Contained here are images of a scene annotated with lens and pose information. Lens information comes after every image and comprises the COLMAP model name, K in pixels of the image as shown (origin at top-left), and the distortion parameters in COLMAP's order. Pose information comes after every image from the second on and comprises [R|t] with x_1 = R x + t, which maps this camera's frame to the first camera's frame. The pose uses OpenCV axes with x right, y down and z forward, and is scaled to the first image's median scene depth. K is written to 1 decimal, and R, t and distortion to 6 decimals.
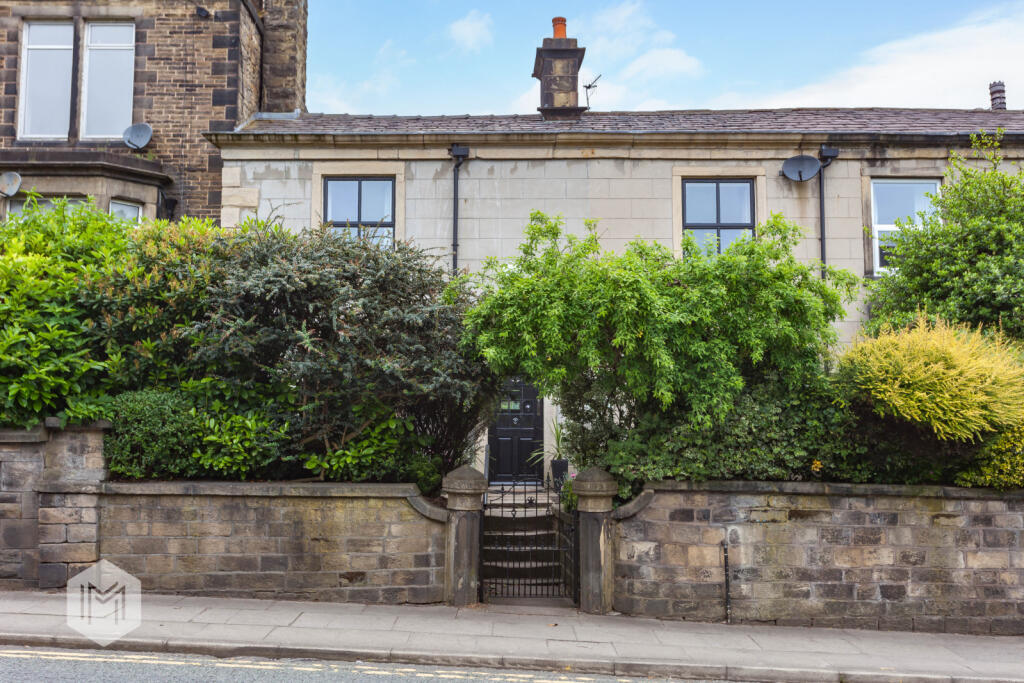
lens RADIAL K [[1063.9, 0, 509.8], [0, 1063.9, 340.8], [0, 0, 1]] dist [0.005769, 0.000000]
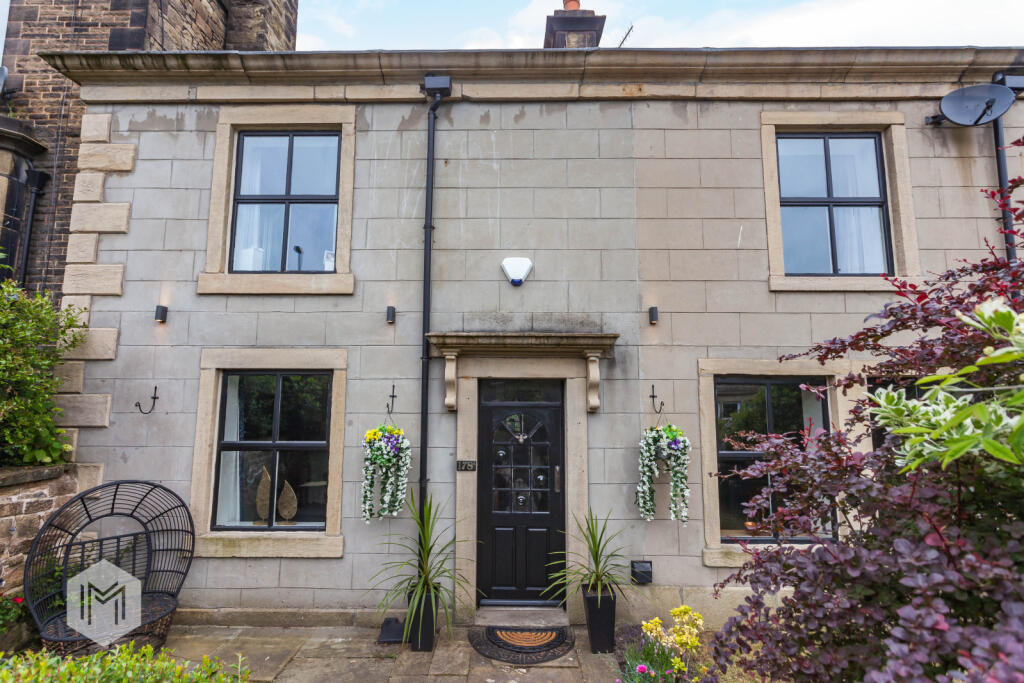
lens RADIAL K [[497.7, 0, 513.1], [0, 497.7, 342.7], [0, 0, 1]] dist [-0.000532, -0.000066]
pose [[0.999988, 0.003071, -0.003713, 0.001285], [-0.003134, 0.999851, -0.016953, -0.014968], [0.003661, 0.016965, 0.999849, 0.692308]]
